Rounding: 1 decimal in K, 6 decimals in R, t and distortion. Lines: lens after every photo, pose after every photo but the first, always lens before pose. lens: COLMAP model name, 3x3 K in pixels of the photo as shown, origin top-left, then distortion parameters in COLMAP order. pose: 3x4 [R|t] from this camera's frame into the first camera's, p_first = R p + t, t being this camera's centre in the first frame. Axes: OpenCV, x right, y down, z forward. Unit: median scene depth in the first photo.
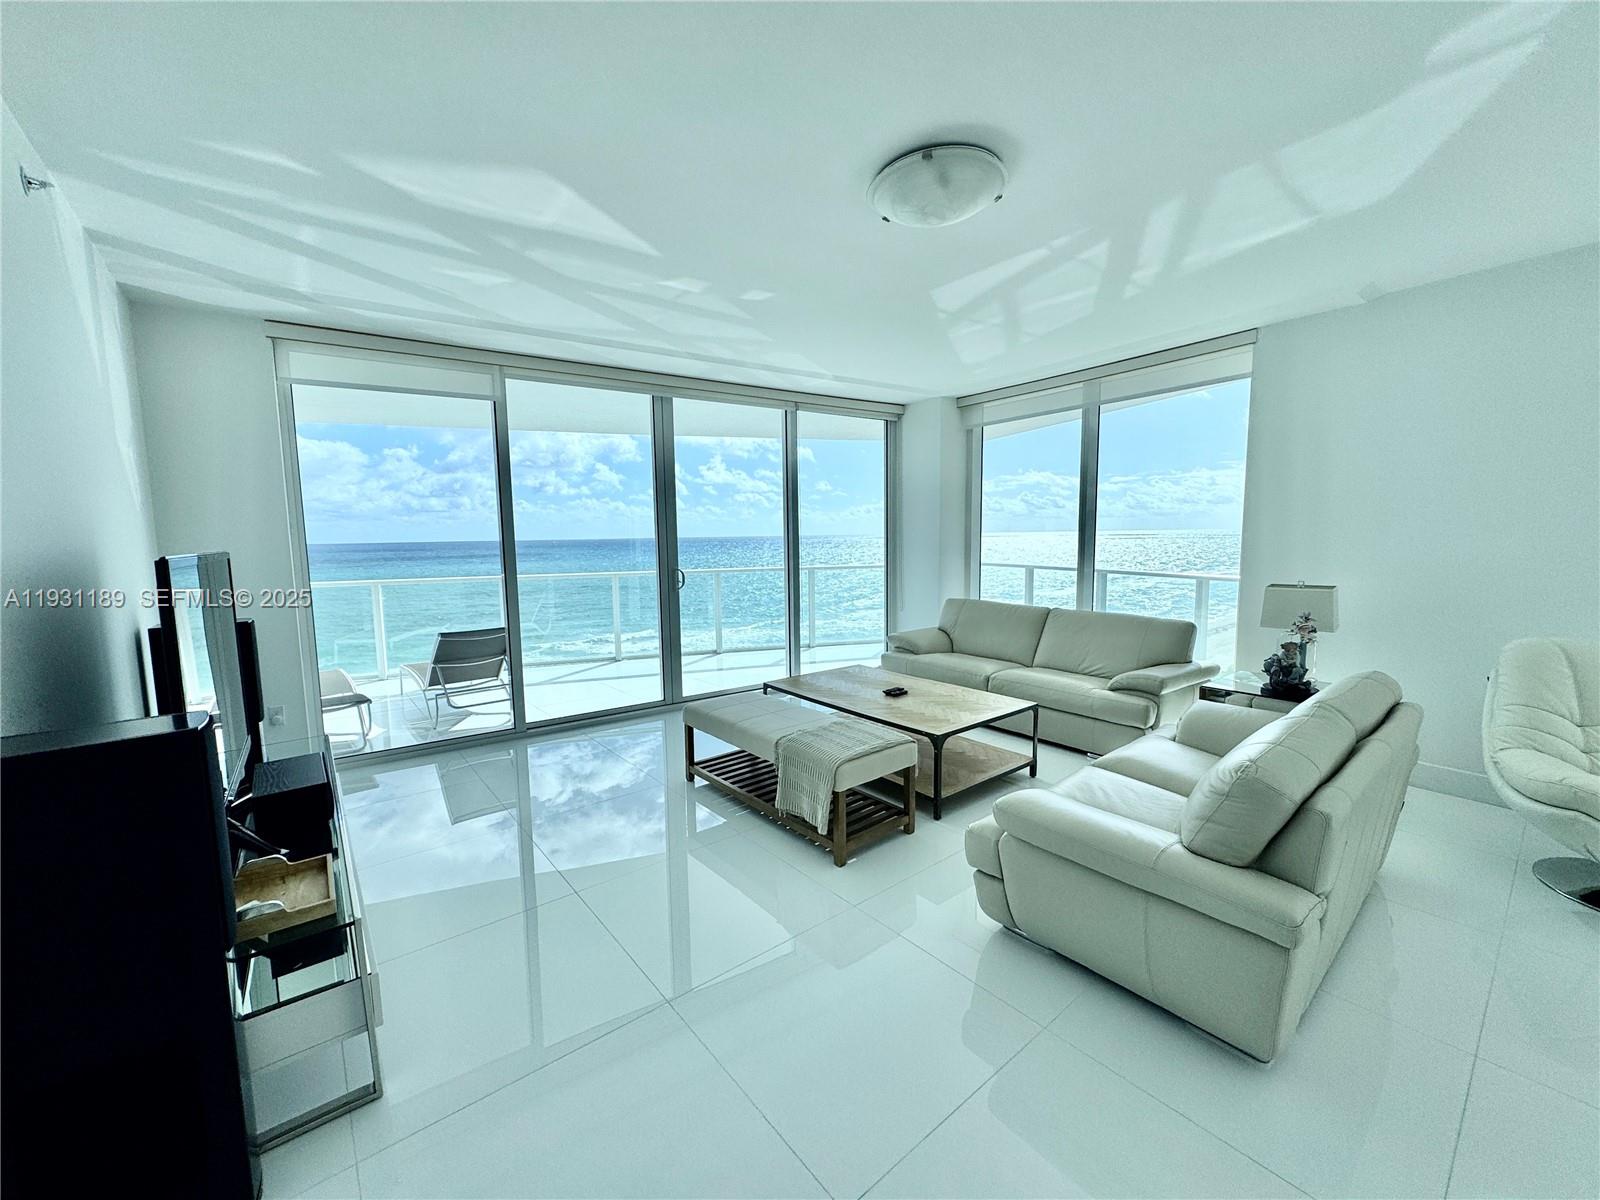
lens RADIAL K [[640.8, 0, 800.0], [0, 640.8, 600.0], [0, 0, 1]] dist [-0.001114, 0.000172]
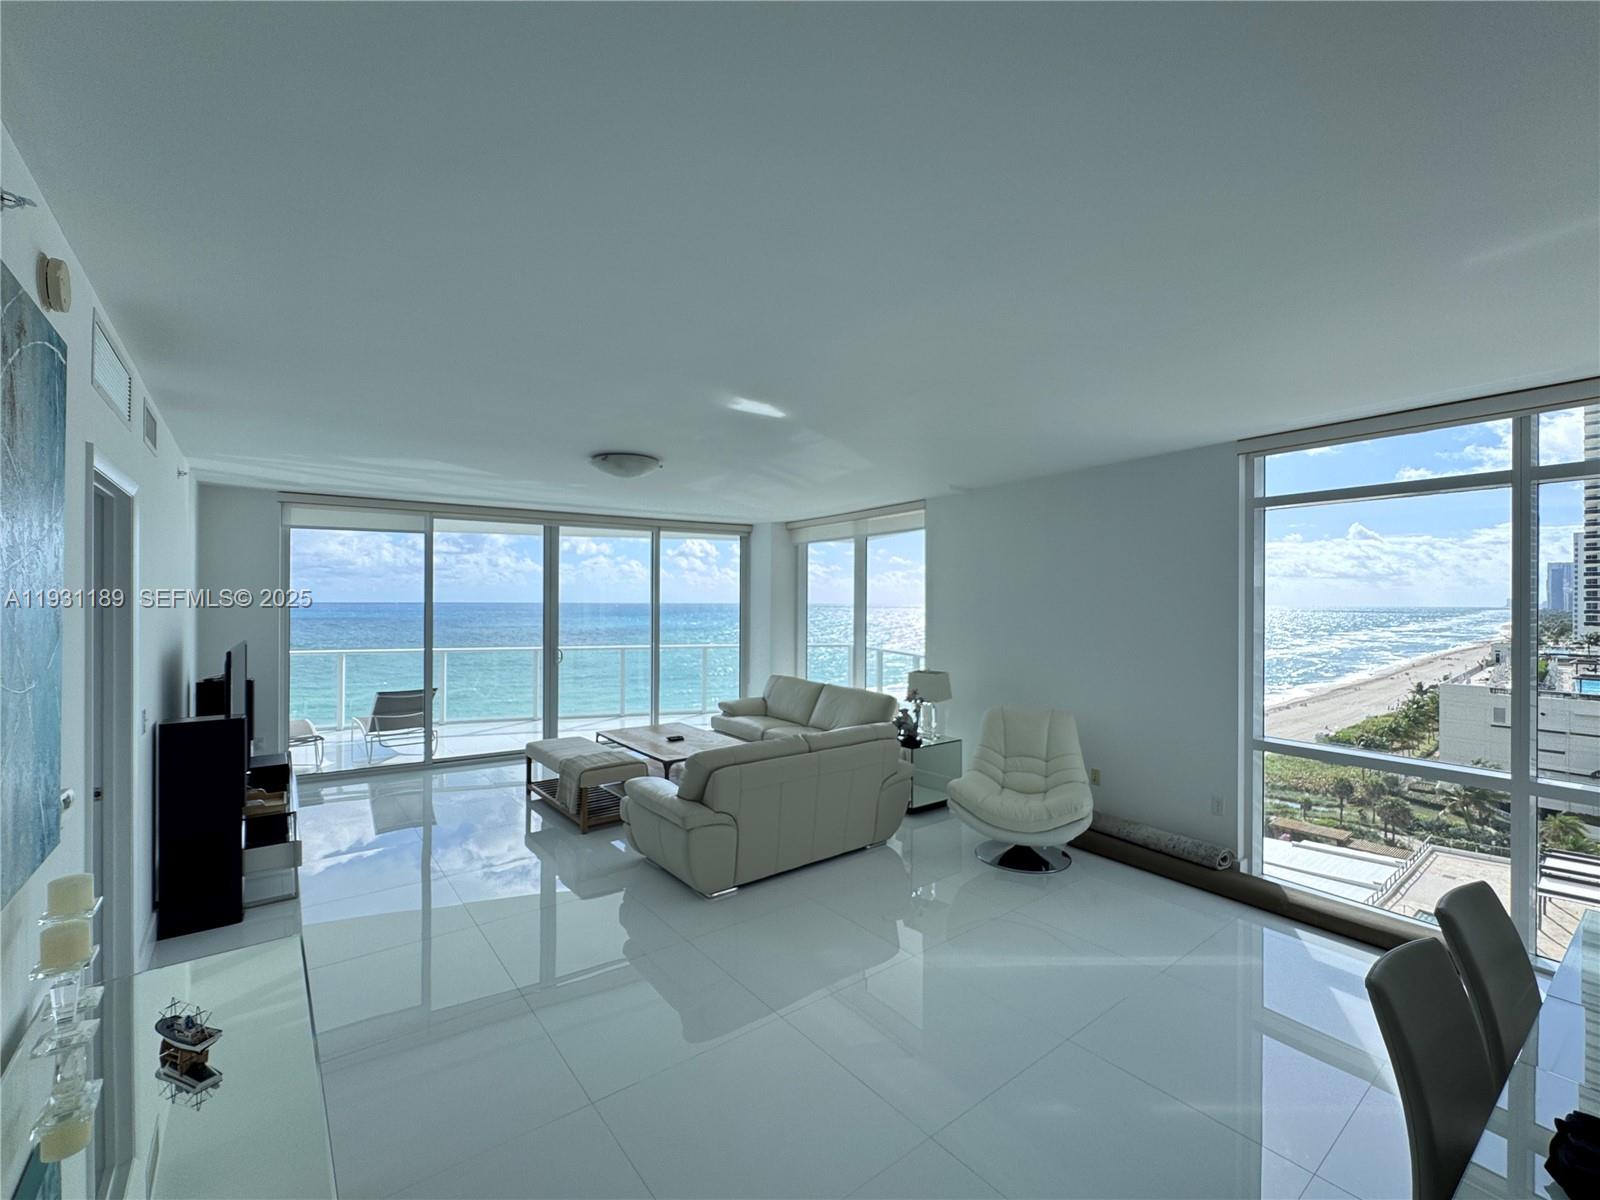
lens RADIAL K [[688.9, 0, 800.0], [0, 688.9, 600.0], [0, 0, 1]] dist [-0.003159, -0.000283]
pose [[0.999652, 0.018867, -0.018436, 0.395257], [-0.020683, 0.994375, -0.103873, -0.012147], [0.016372, 0.104218, 0.994420, -0.515291]]
